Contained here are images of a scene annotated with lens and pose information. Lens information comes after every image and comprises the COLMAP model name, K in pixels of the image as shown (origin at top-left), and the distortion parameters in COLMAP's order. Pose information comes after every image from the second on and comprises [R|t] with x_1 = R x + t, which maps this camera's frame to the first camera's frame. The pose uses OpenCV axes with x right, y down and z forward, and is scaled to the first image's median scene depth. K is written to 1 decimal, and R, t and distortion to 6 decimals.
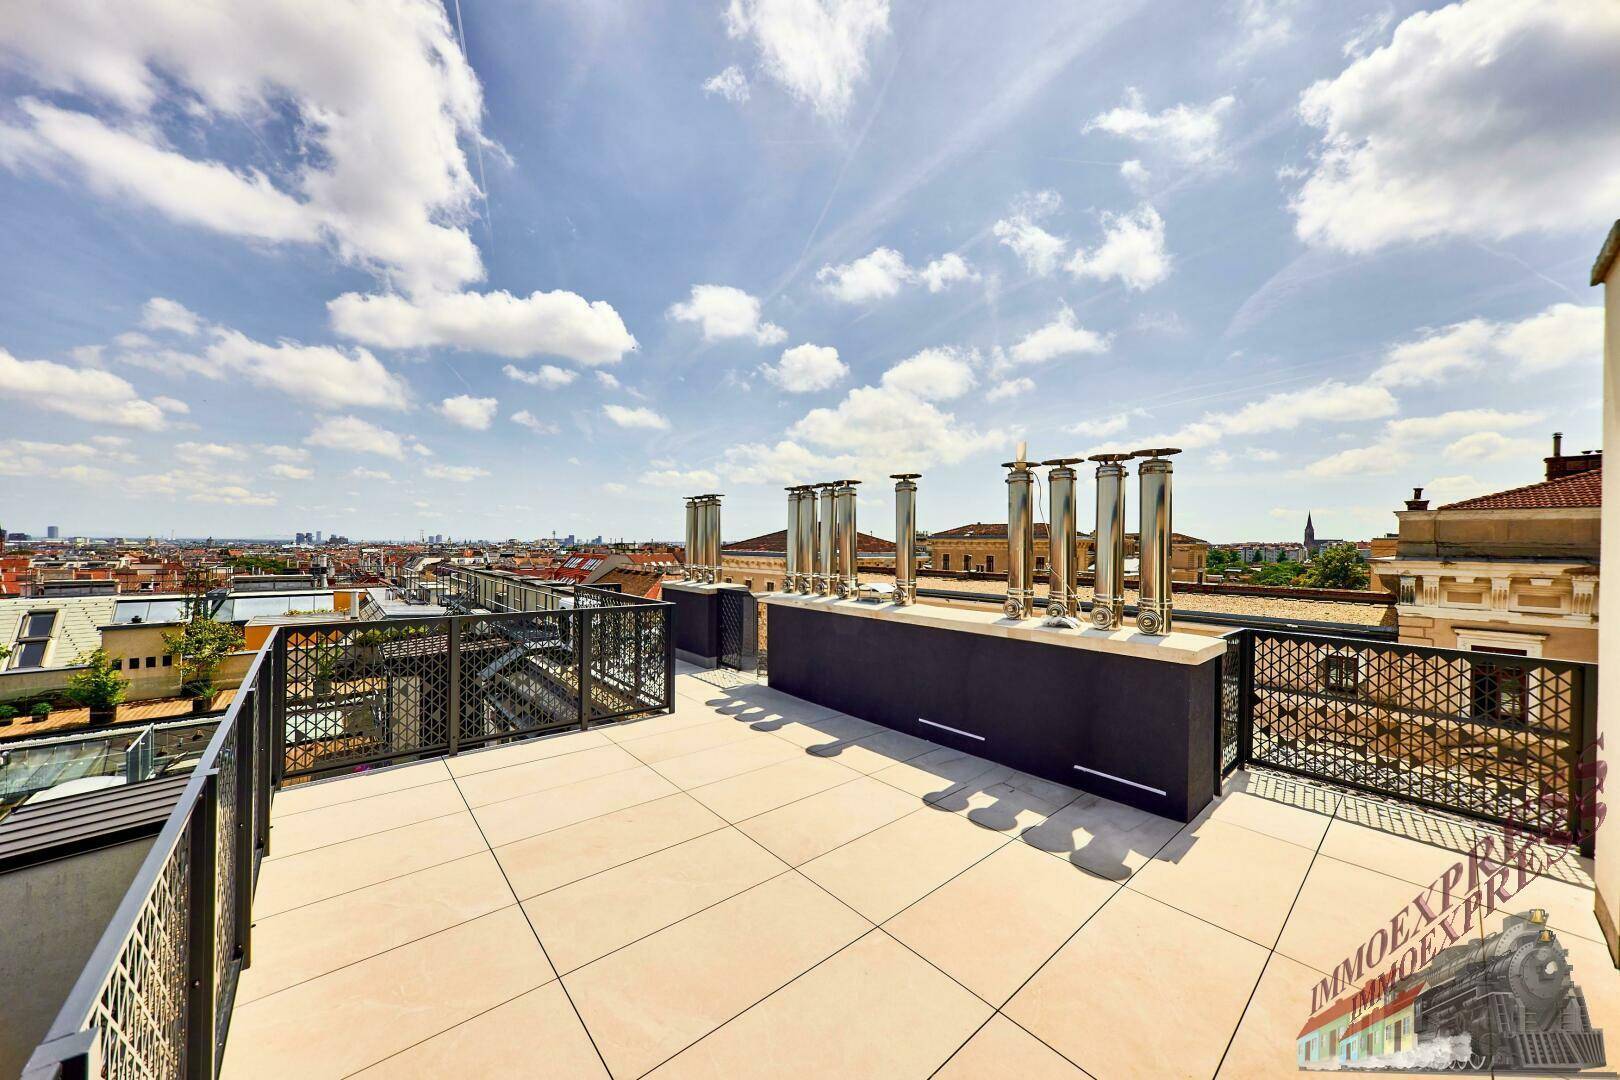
lens RADIAL K [[562.1, 0, 808.3], [0, 562.1, 546.7], [0, 0, 1]] dist [-0.015539, 0.005027]
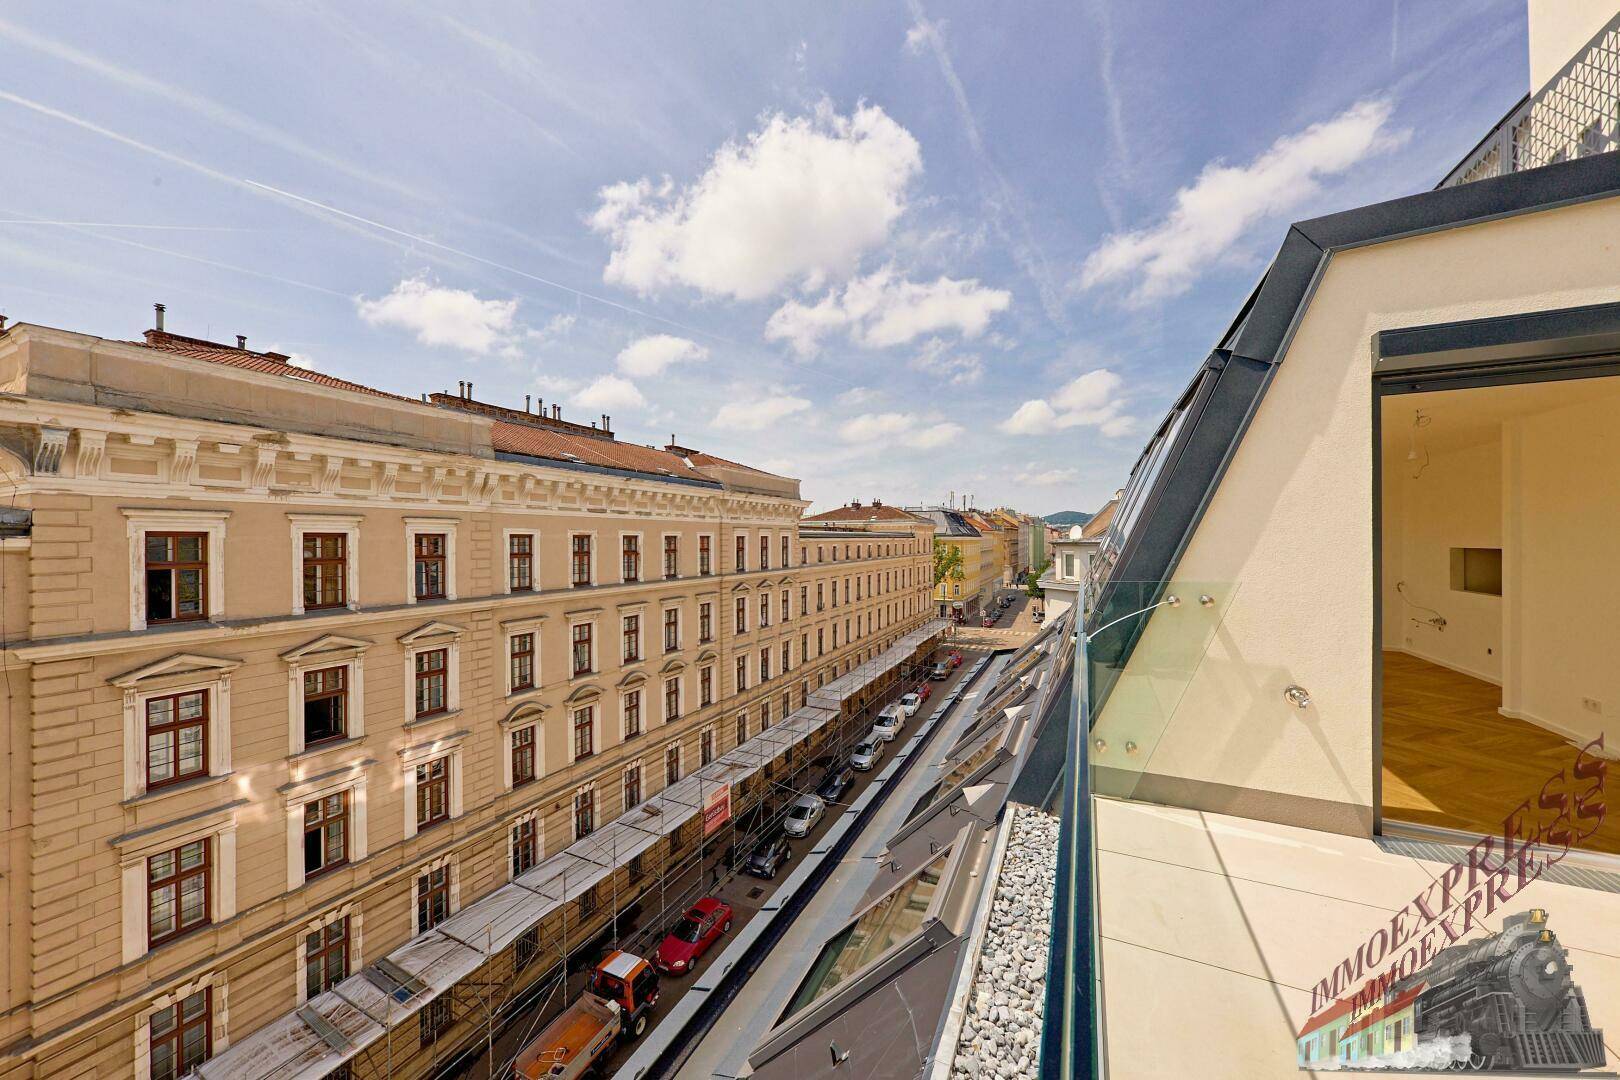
lens RADIAL K [[566.8, 0, 798.1], [0, 566.8, 540.5], [0, 0, 1]] dist [0.007252, 0.000047]
pose [[-0.380370, -0.012125, 0.924755, 0.154259], [0.001550, 0.999904, 0.013748, 0.179873], [-0.924833, 0.006663, -0.380315, 0.482923]]
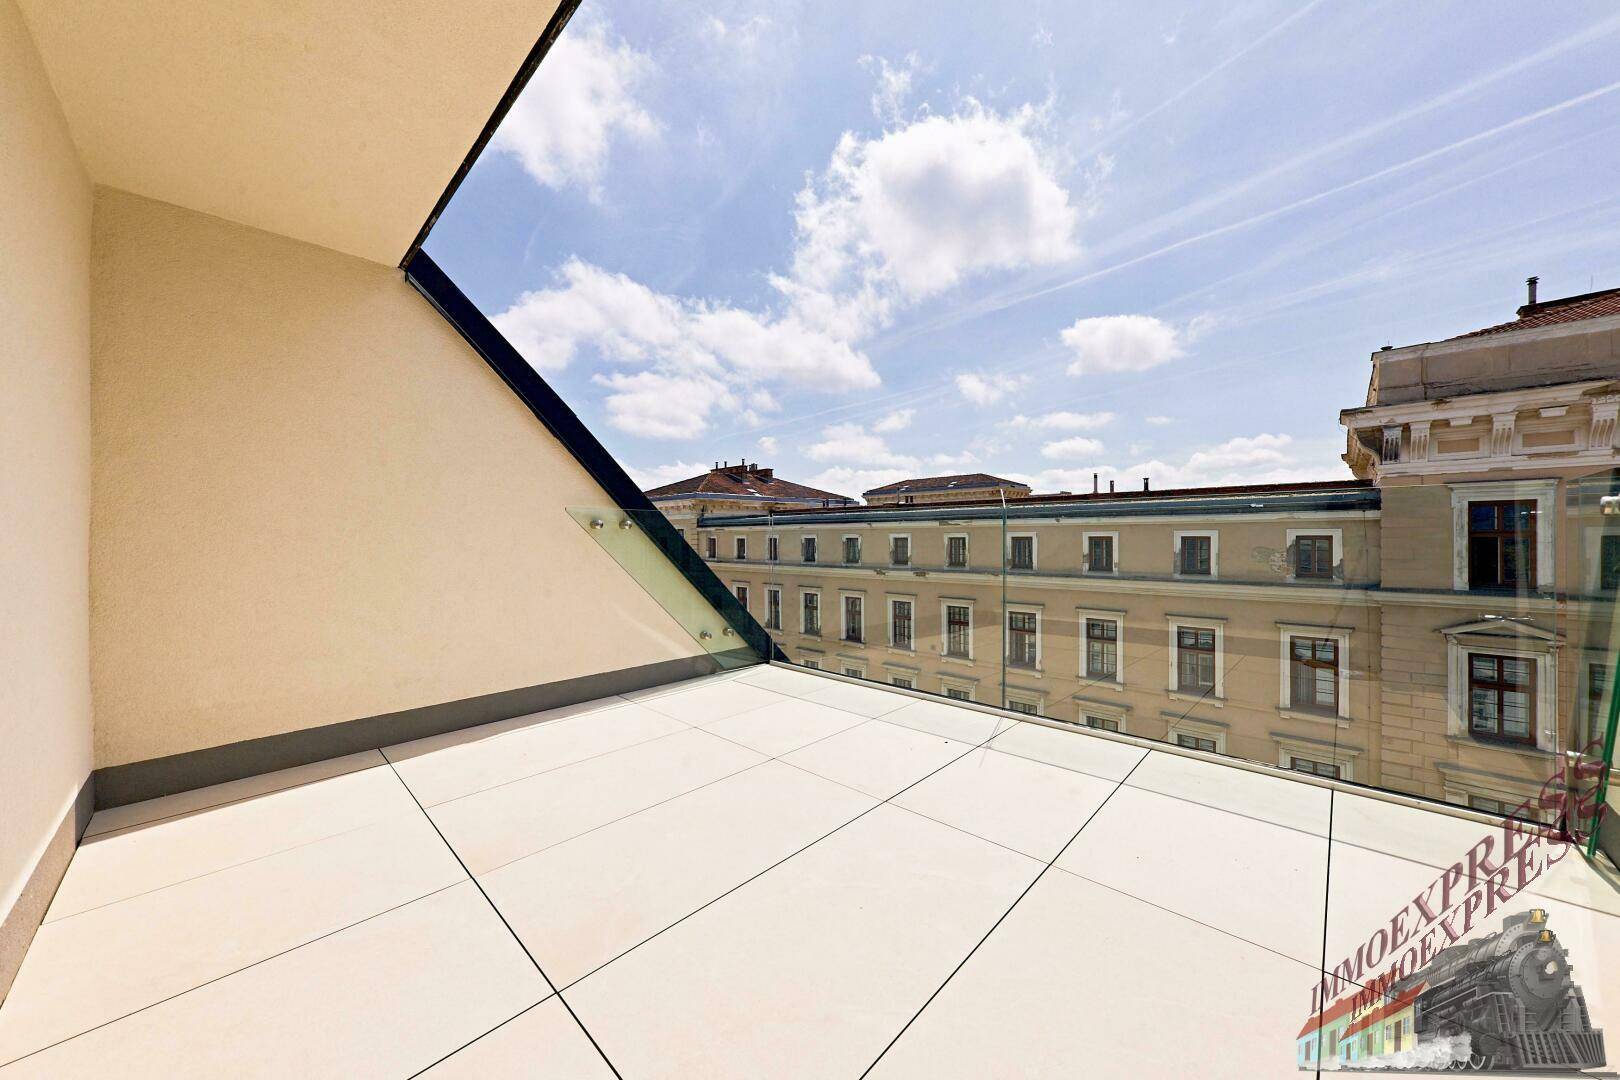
lens RADIAL K [[557.6, 0, 810.0], [0, 557.6, 540.0], [0, 0, 1]] dist [-0.000231, 0.000073]
pose [[0.995211, -0.023561, 0.094872, 0.136697], [0.022973, 0.999710, 0.007281, 0.203962], [-0.095016, -0.005067, 0.995463, 0.264152]]
